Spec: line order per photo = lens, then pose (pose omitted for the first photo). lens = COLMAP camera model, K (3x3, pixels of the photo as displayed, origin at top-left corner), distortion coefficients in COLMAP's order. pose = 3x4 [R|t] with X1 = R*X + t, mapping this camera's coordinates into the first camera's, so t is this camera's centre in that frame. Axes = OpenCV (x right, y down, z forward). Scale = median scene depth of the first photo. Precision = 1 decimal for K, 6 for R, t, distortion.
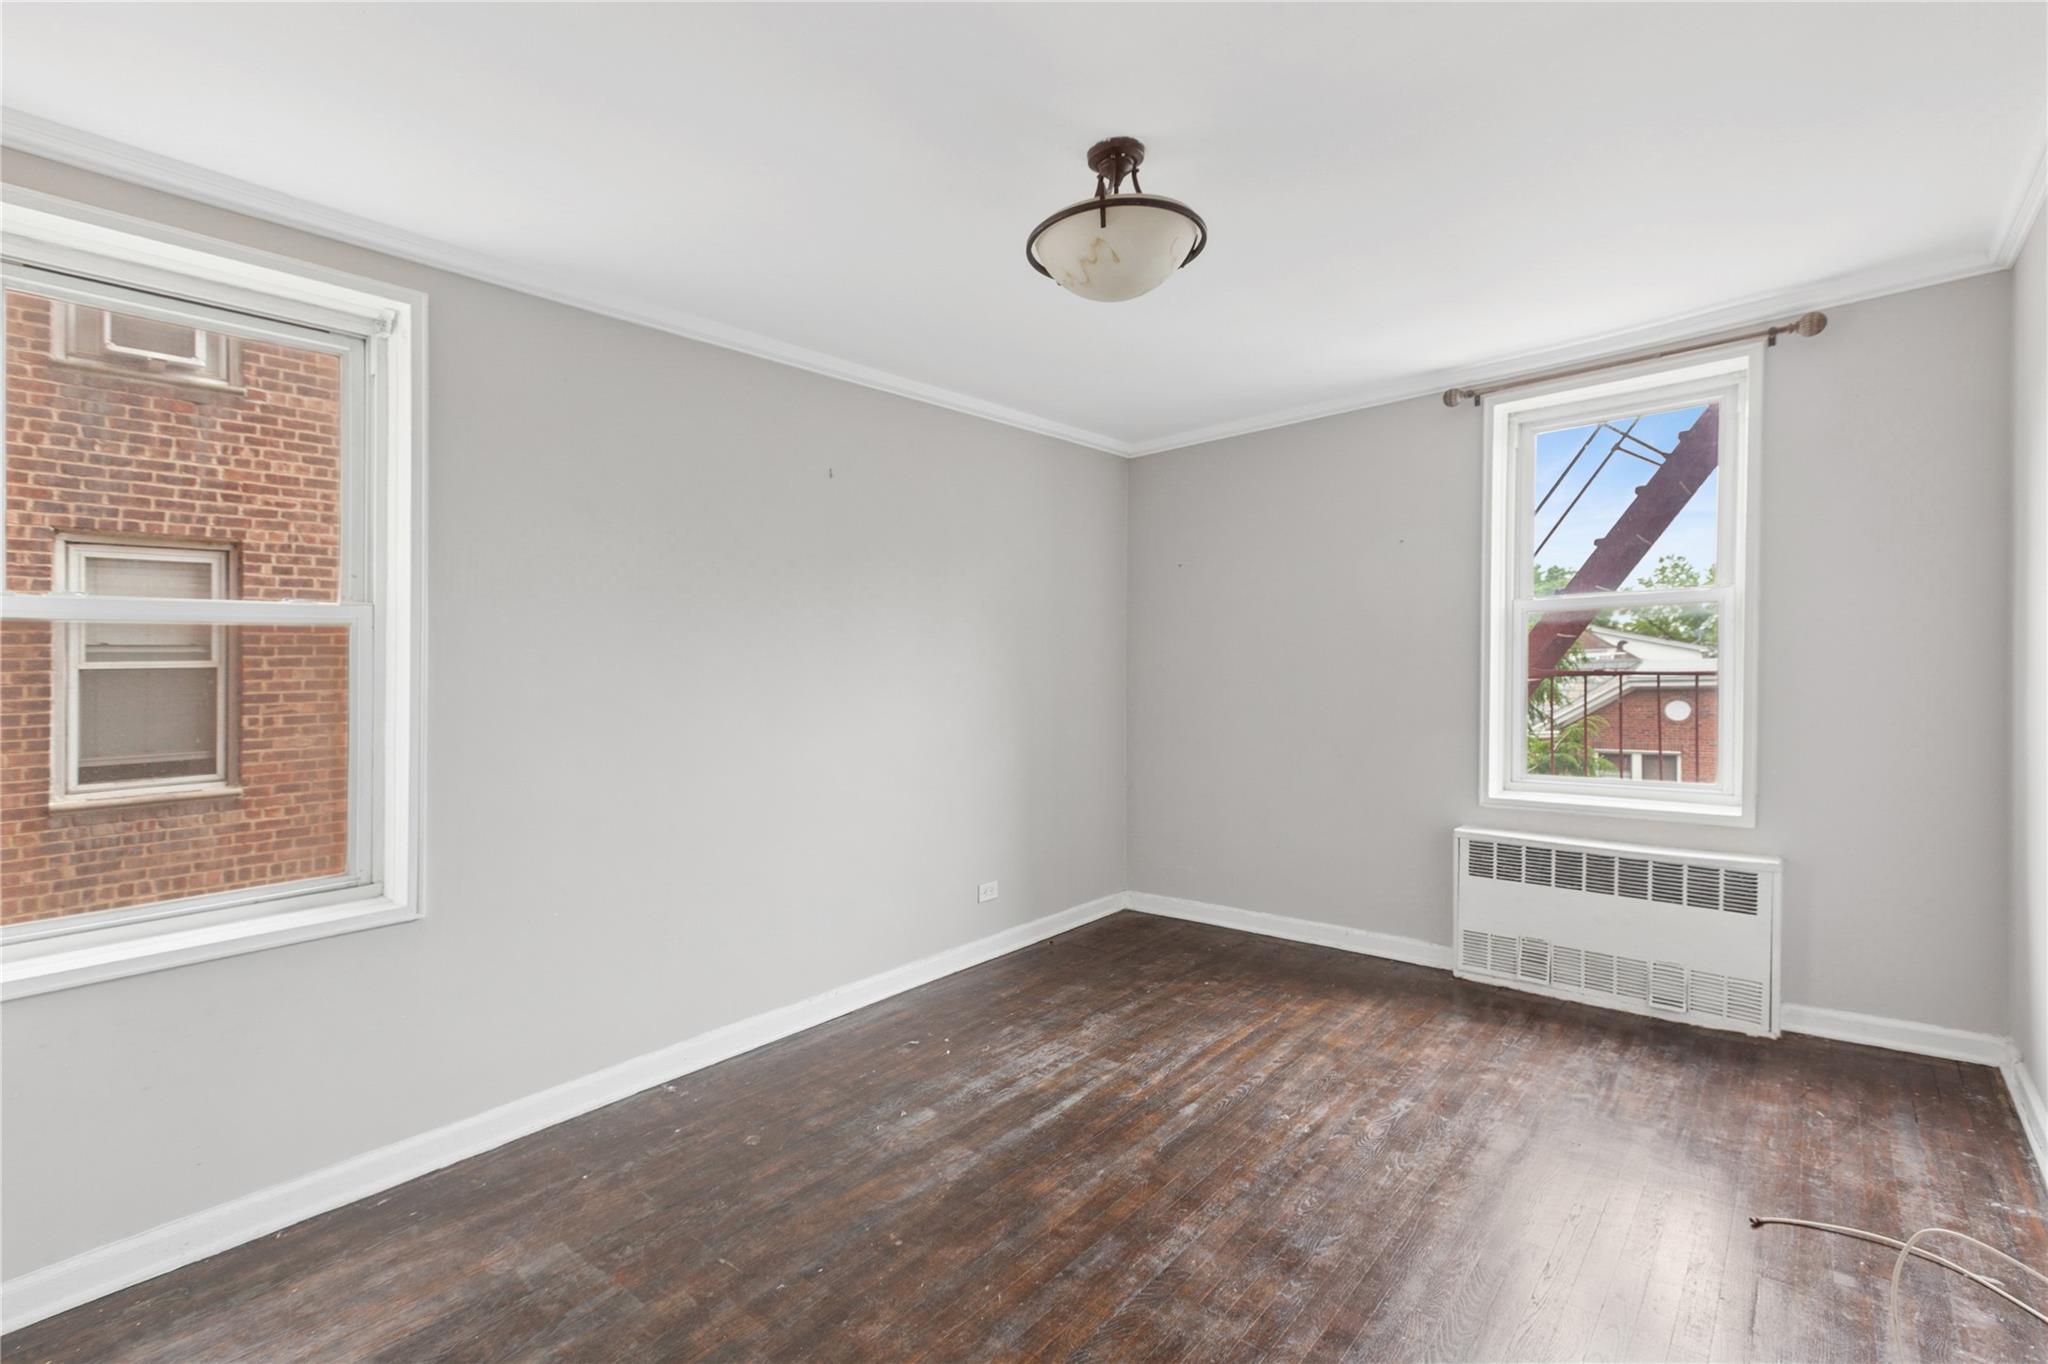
lens RADIAL K [[917.5, 0, 978.0], [0, 917.5, 690.7], [0, 0, 1]] dist [0.012395, -0.000375]
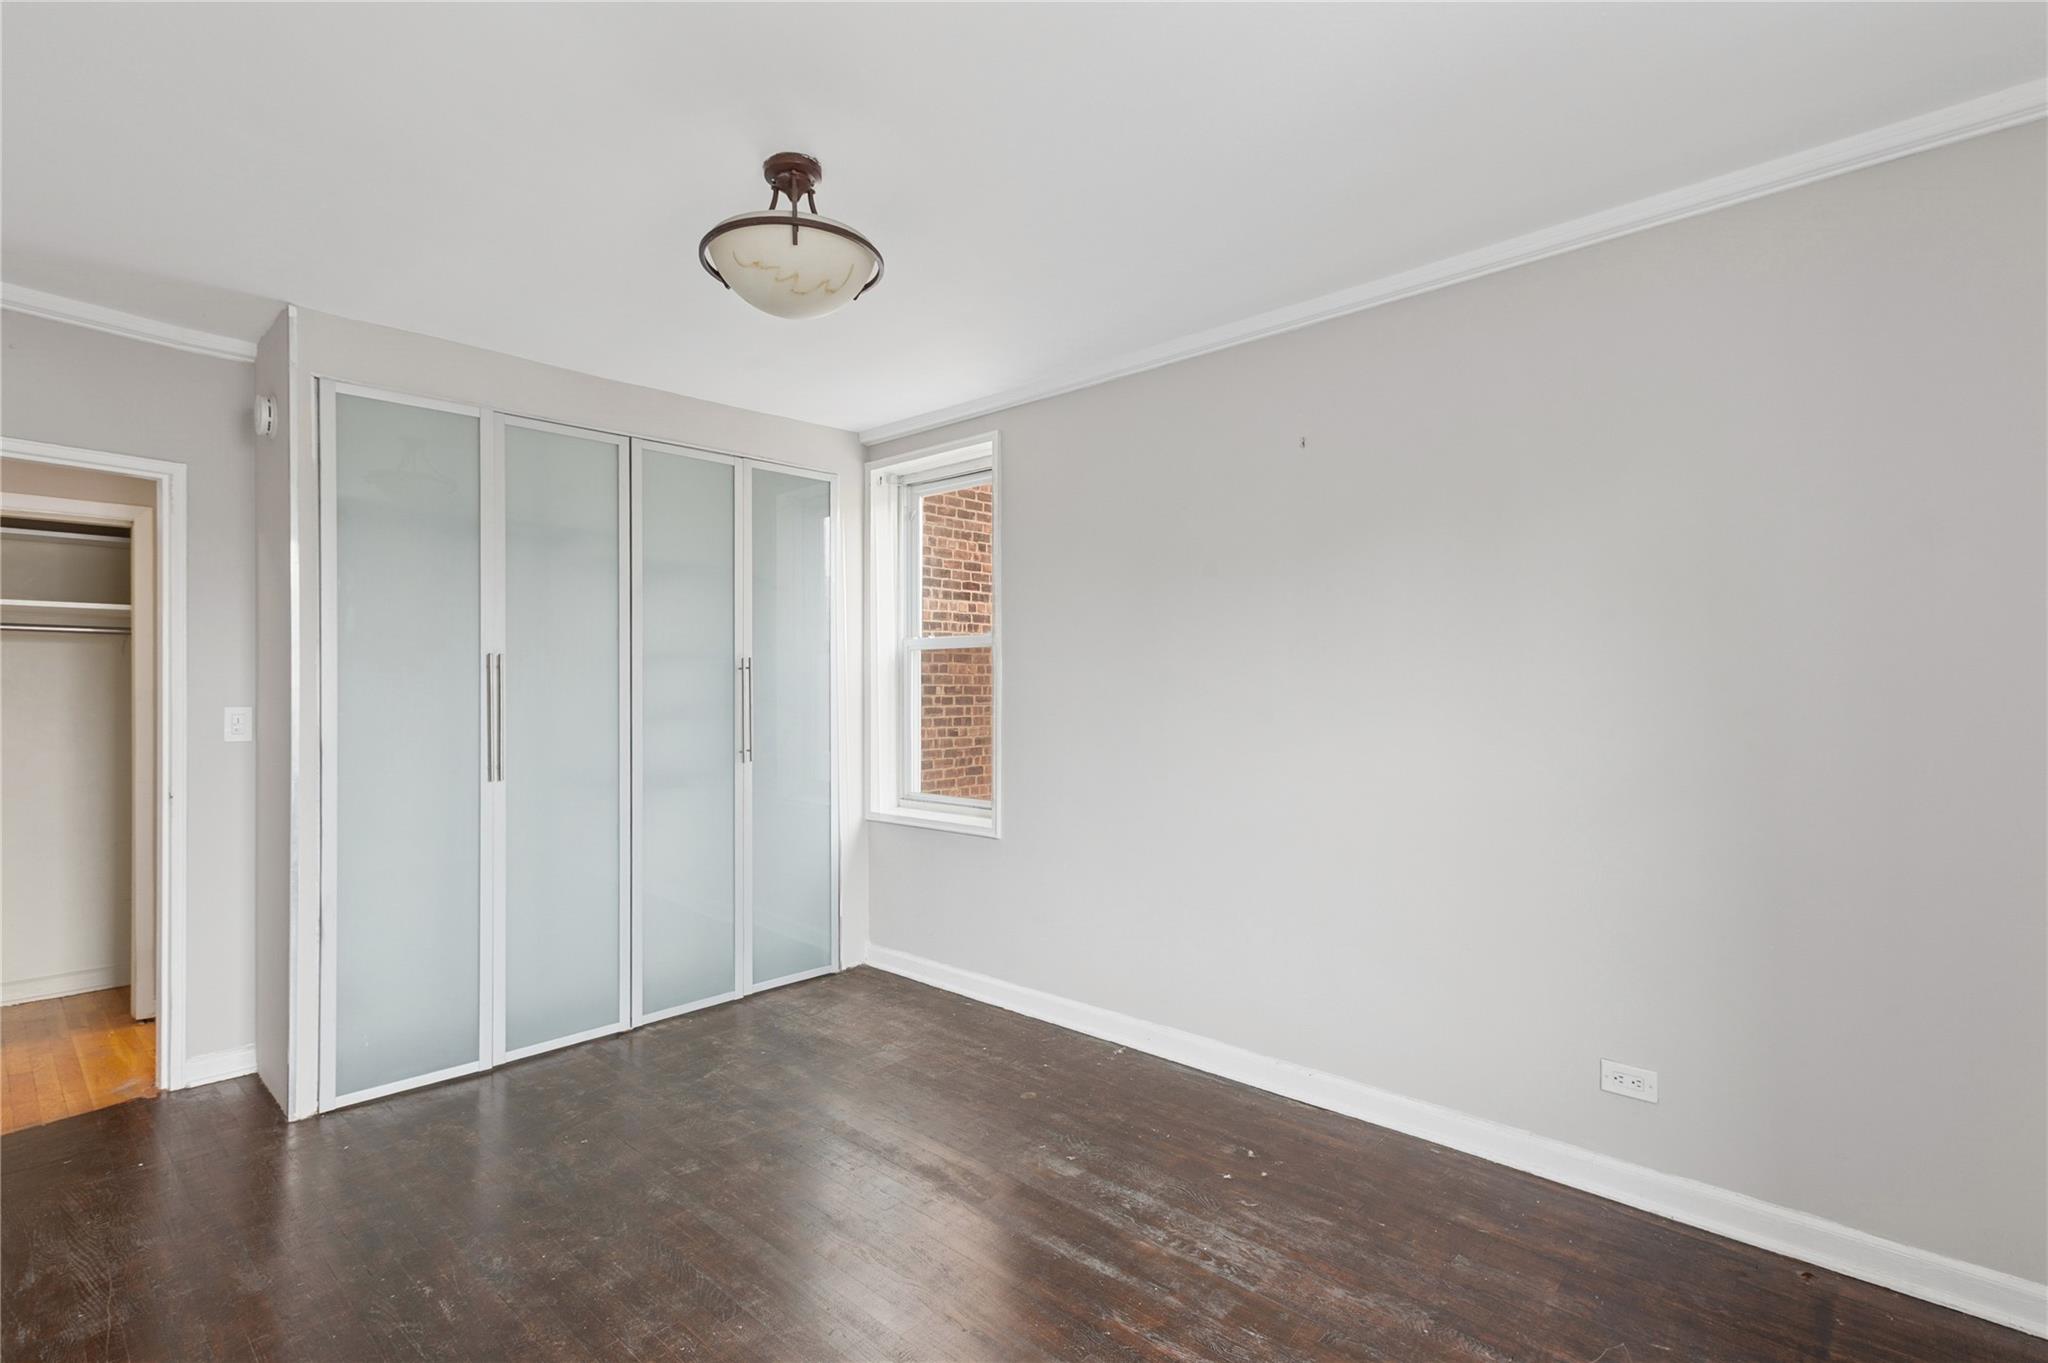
lens RADIAL K [[917.5, 0, 989.6], [0, 917.5, 655.4], [0, 0, 1]] dist [0.012395, -0.000375]
pose [[0.000705, -0.003757, -0.999993, 0.783002], [-0.015016, 0.999880, -0.003768, -0.043991], [0.999887, 0.015018, 0.000649, 0.826081]]
